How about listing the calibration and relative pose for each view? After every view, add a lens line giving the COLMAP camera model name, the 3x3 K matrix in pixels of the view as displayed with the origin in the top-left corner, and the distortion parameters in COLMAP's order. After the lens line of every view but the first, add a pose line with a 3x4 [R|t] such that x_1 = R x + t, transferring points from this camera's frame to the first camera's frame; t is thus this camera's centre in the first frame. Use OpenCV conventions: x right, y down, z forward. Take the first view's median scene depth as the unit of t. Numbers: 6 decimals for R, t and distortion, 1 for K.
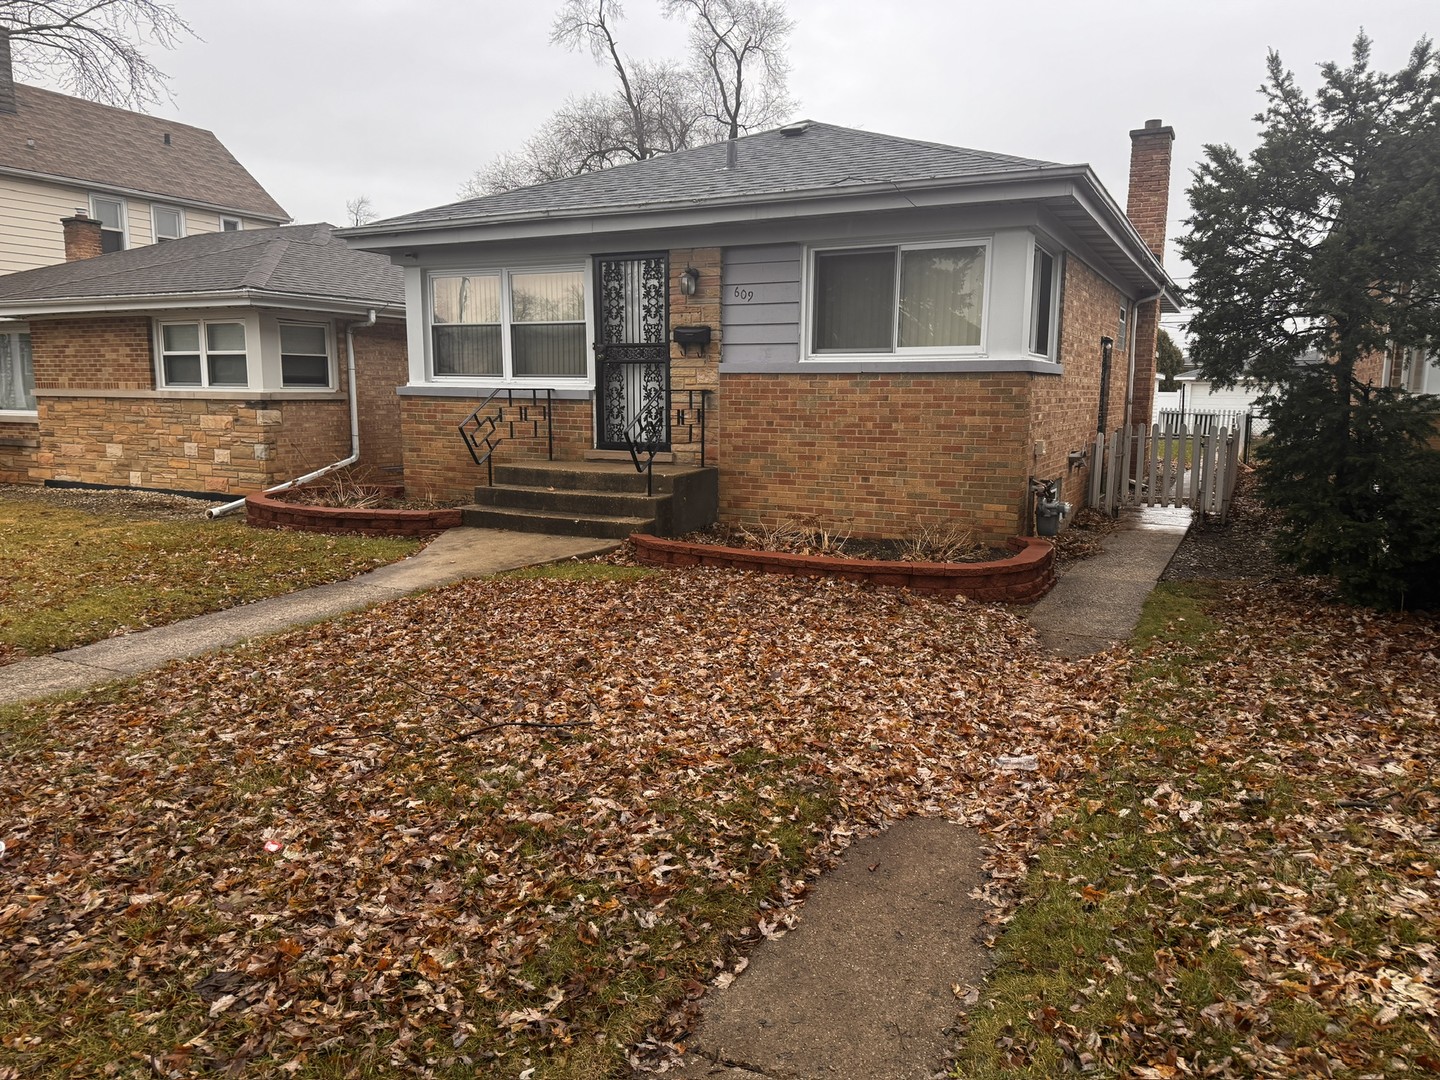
lens RADIAL K [[1010.5, 0, 720.0], [0, 1010.5, 540.0], [0, 0, 1]] dist [-0.005760, -0.001885]
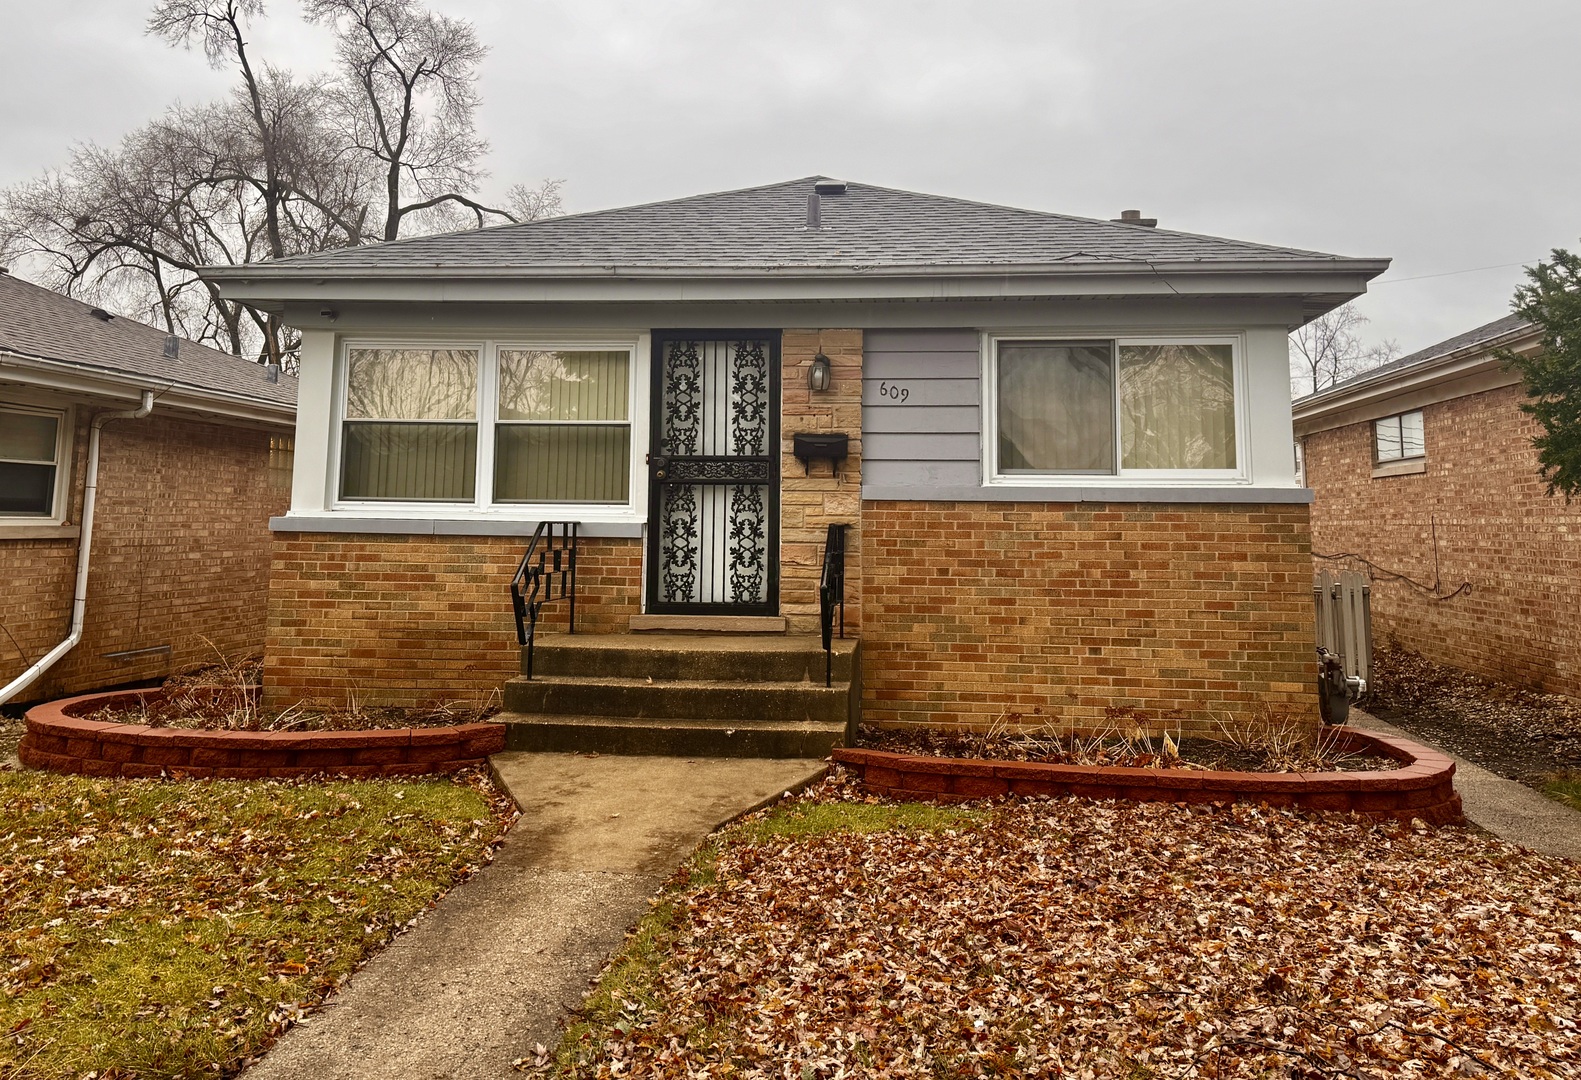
lens RADIAL K [[1369.7, 0, 789.2], [0, 1369.7, 282.5], [0, 0, 1]] dist [0.044223, -0.009901]
pose [[0.935685, 0.062466, 0.347263, -0.376268], [0.048686, 0.951931, -0.302417, -0.021461], [-0.349462, 0.299874, 0.887667, 0.115585]]
